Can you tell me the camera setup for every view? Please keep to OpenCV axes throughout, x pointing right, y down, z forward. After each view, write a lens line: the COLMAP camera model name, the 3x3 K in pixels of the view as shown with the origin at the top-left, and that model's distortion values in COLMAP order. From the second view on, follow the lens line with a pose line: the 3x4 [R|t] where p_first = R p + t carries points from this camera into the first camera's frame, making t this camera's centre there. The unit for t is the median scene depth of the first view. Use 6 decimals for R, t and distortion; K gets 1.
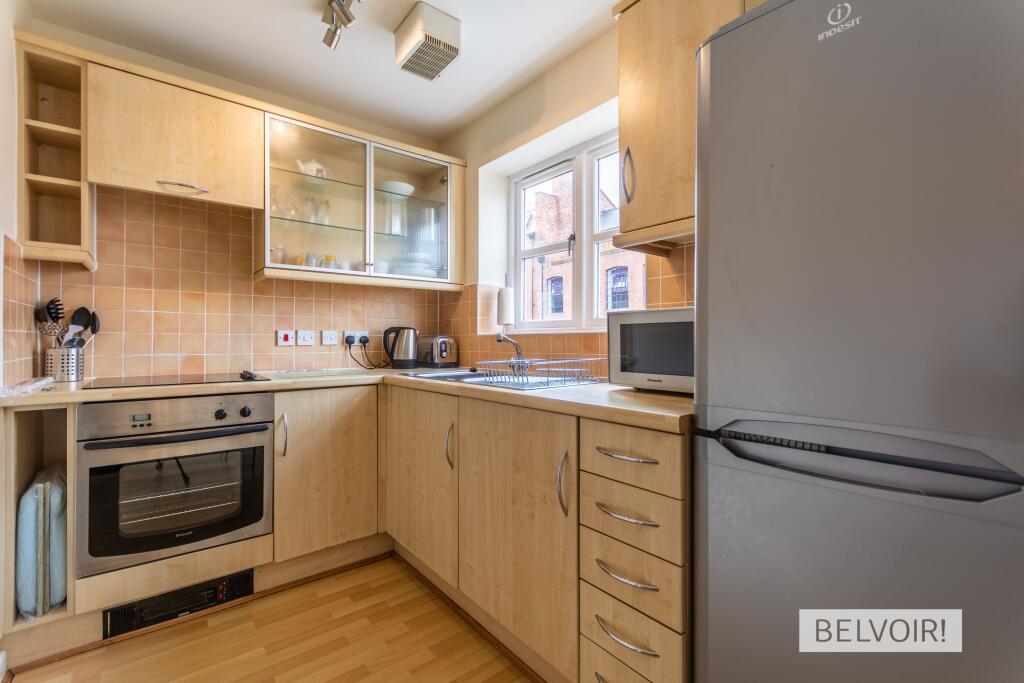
lens RADIAL K [[461.0, 0, 516.3], [0, 461.0, 339.2], [0, 0, 1]] dist [0.012503, -0.004021]
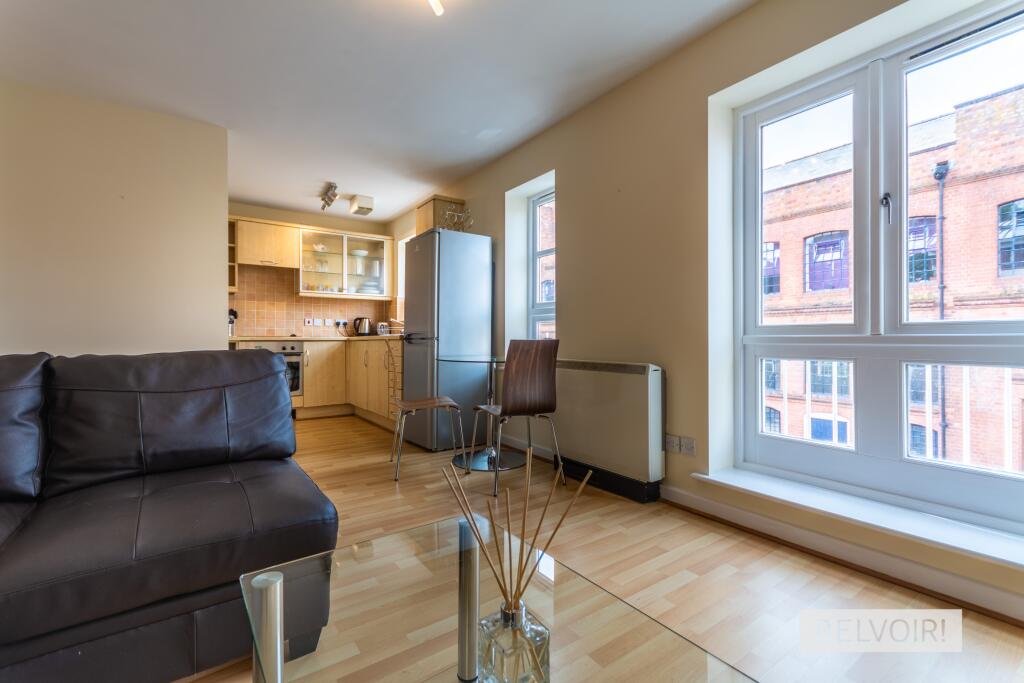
lens RADIAL K [[461.0, 0, 513.8], [0, 461.0, 338.1], [0, 0, 1]] dist [0.012503, -0.004021]
pose [[0.998202, -0.001285, -0.059926, 0.642196], [0.001137, 0.999996, -0.002498, 0.083000], [0.059929, 0.002426, 0.998200, -1.202465]]
